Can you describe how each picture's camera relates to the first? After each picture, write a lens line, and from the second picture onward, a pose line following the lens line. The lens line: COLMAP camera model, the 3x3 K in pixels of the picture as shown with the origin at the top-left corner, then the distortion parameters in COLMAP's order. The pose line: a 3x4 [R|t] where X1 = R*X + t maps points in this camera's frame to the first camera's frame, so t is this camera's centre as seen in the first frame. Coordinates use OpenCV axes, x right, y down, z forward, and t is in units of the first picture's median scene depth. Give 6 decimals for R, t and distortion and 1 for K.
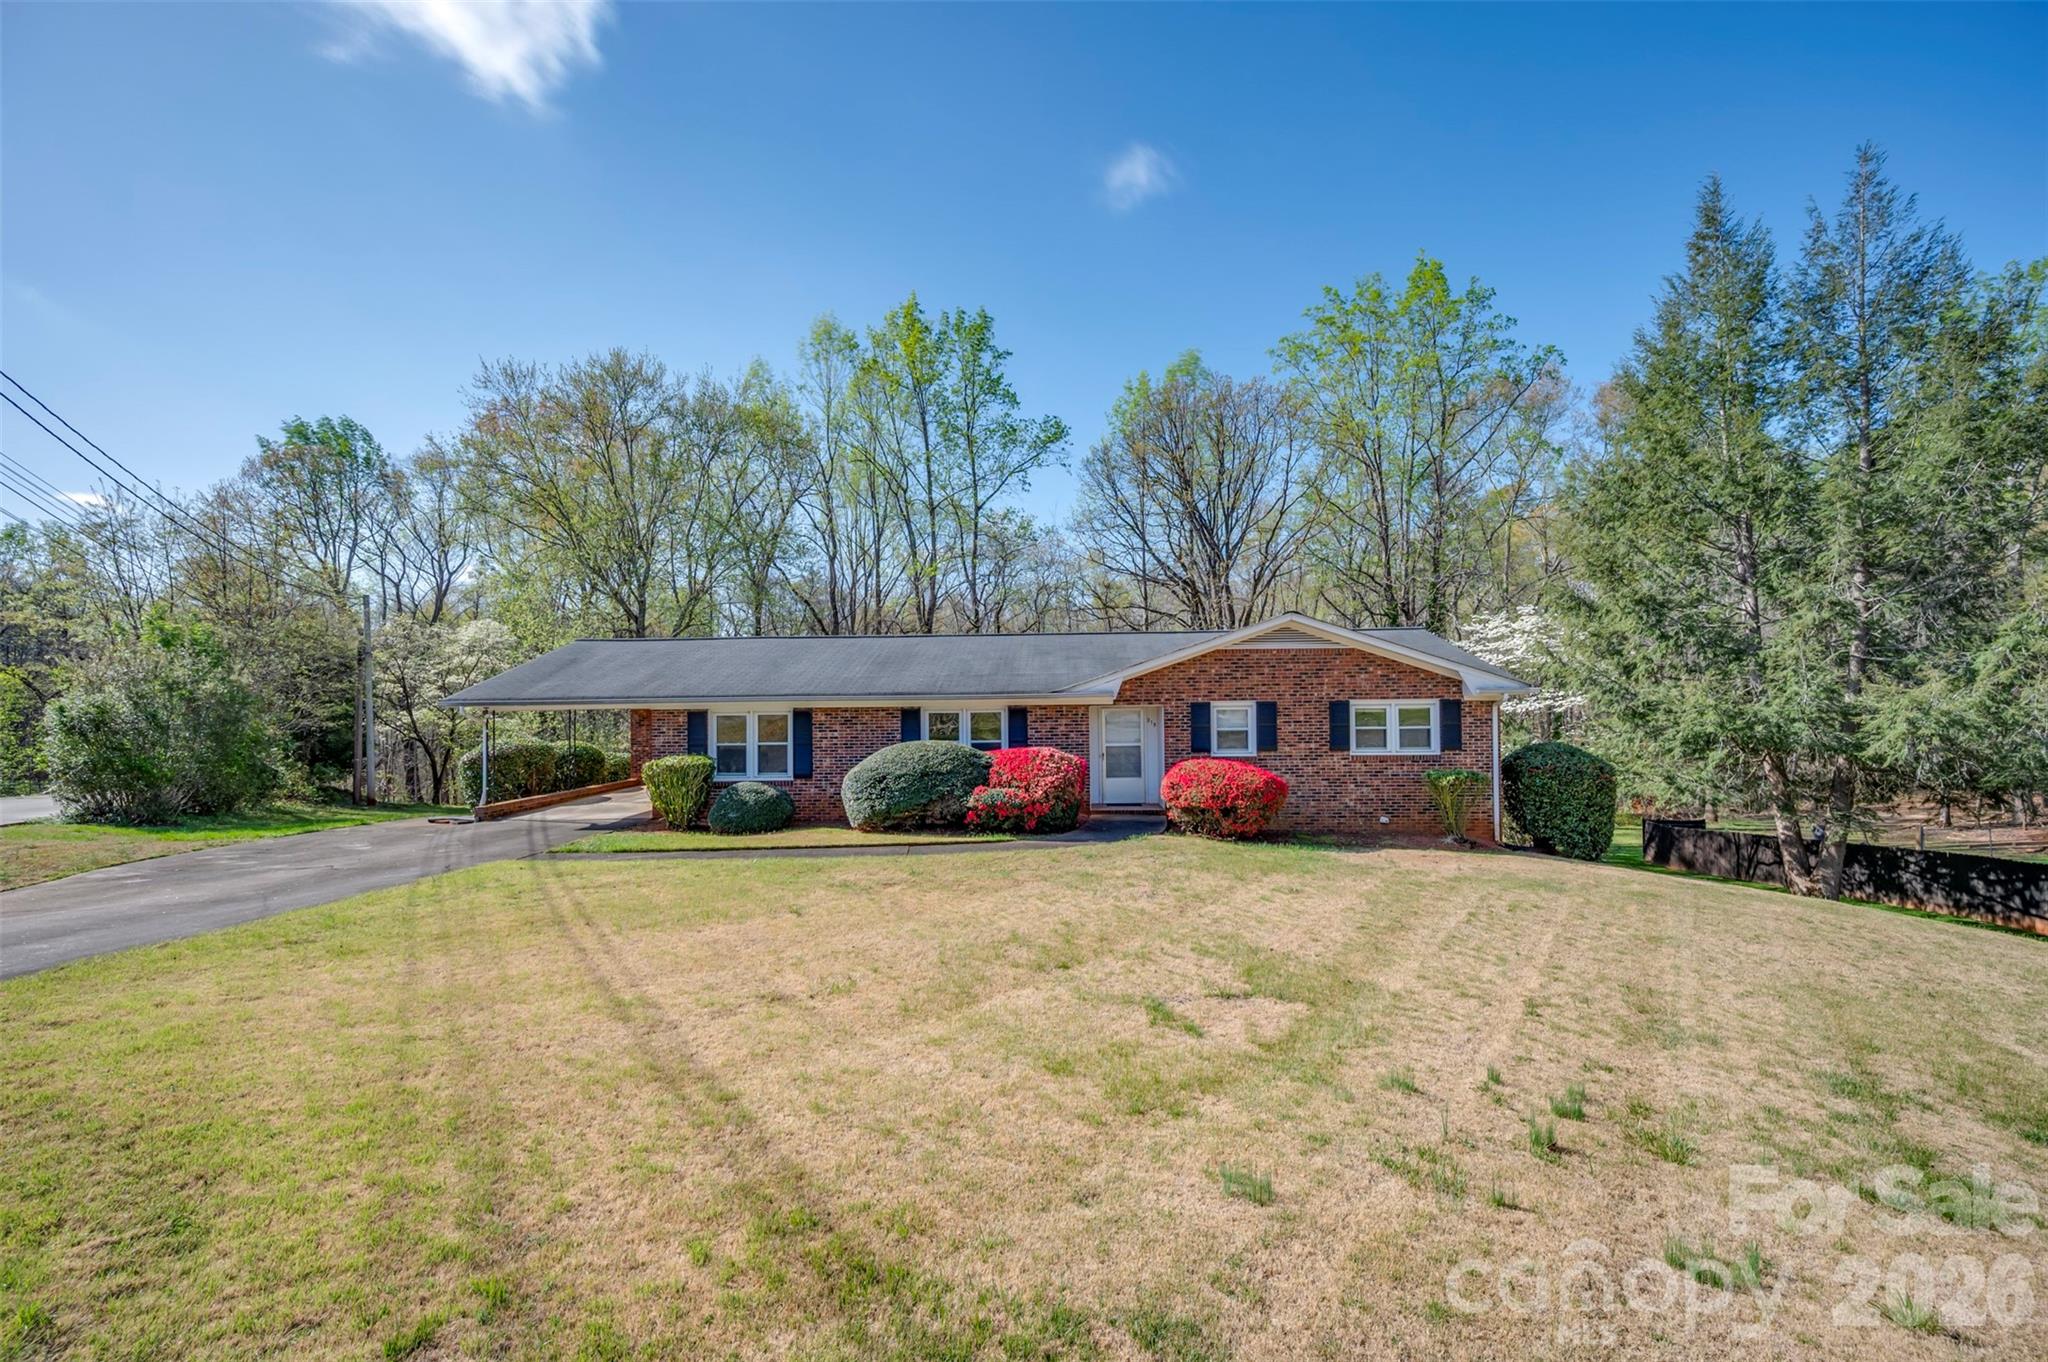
lens RADIAL K [[811.3, 0, 1016.2], [0, 811.3, 704.5], [0, 0, 1]] dist [-0.000380, -0.000165]
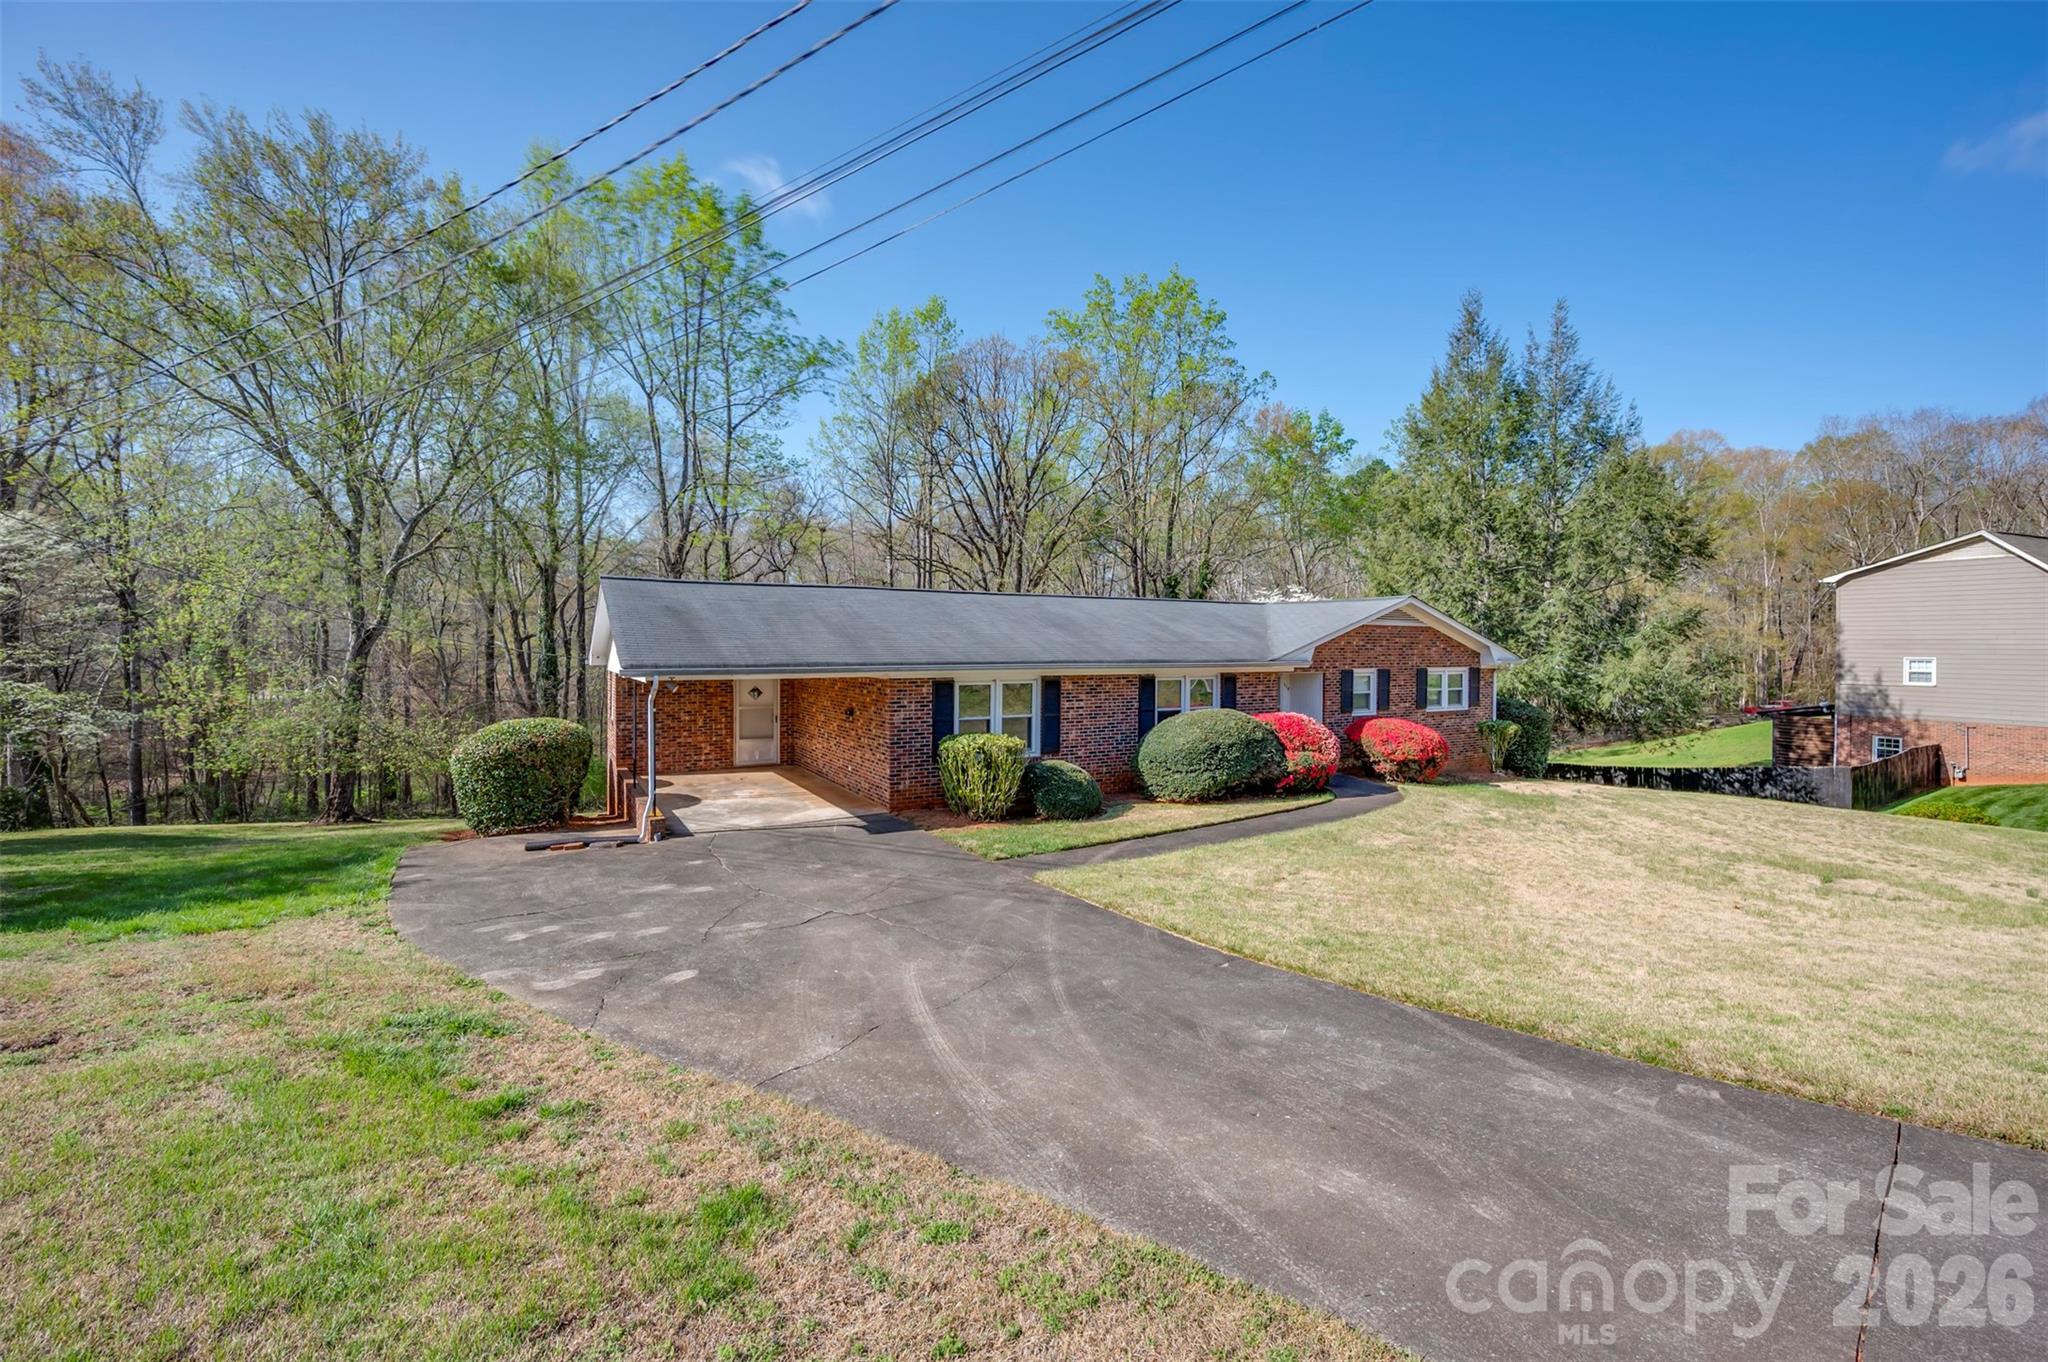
lens RADIAL K [[861.5, 0, 1024.0], [0, 861.5, 672.6], [0, 0, 1]] dist [-0.001575, -0.000091]
pose [[0.843315, -0.002354, 0.537414, -0.818304], [-0.008168, 0.999819, 0.017197, -0.015621], [-0.537357, -0.018892, 0.843143, 0.212163]]
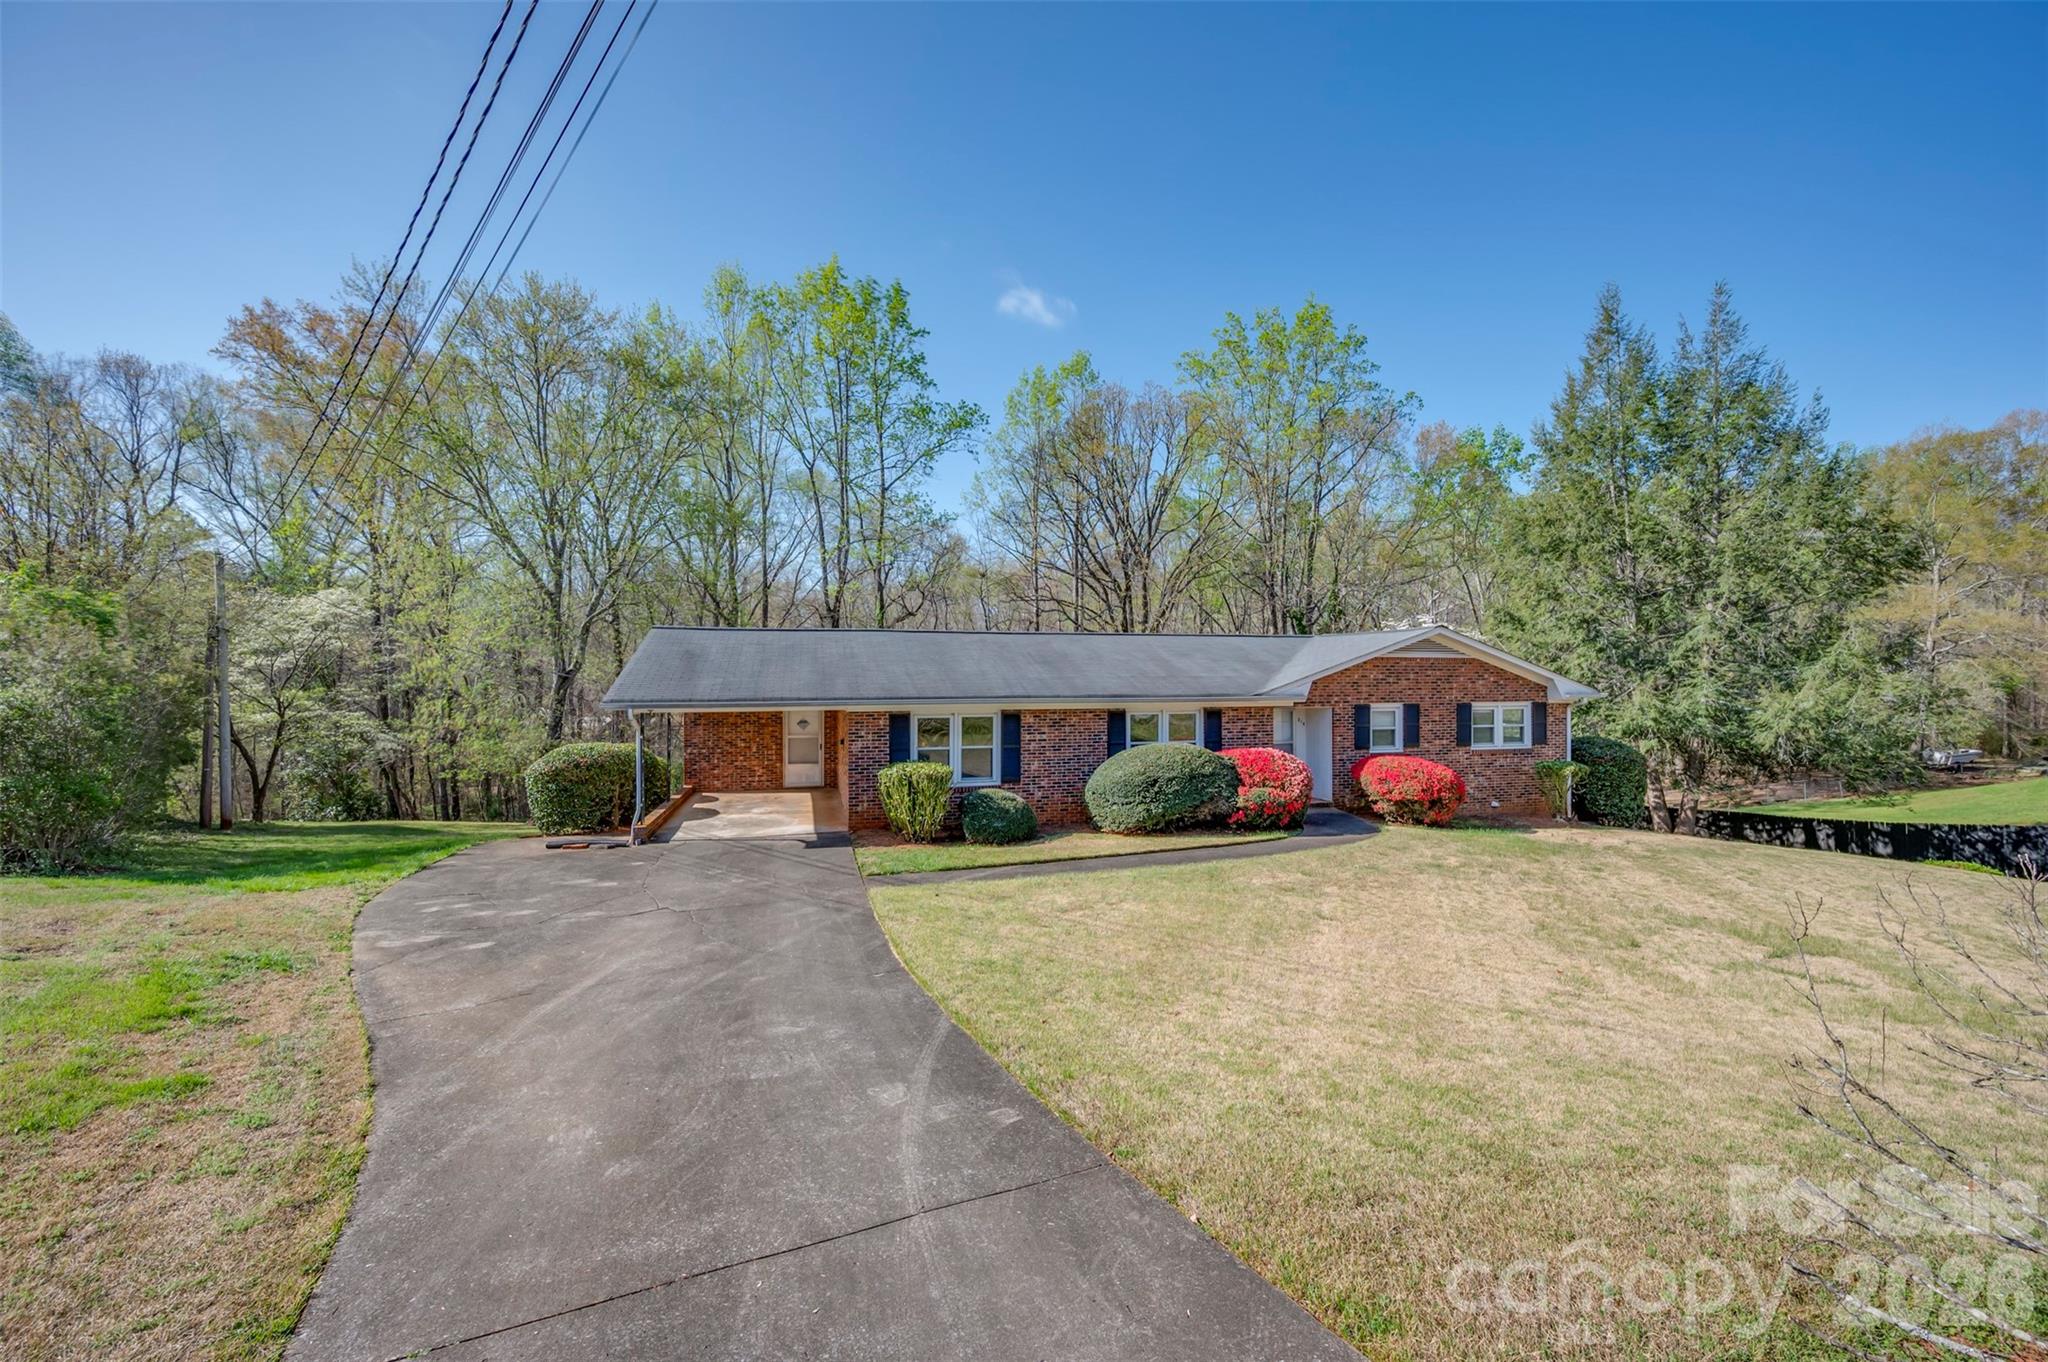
lens RADIAL K [[828.4, 0, 1017.2], [0, 828.4, 690.0], [0, 0, 1]] dist [-0.001303, -0.000159]
pose [[0.954774, 0.005153, 0.297289, -0.559291], [-0.005488, 0.999985, 0.000294, -0.019933], [-0.297283, -0.001912, 0.954788, 0.058214]]
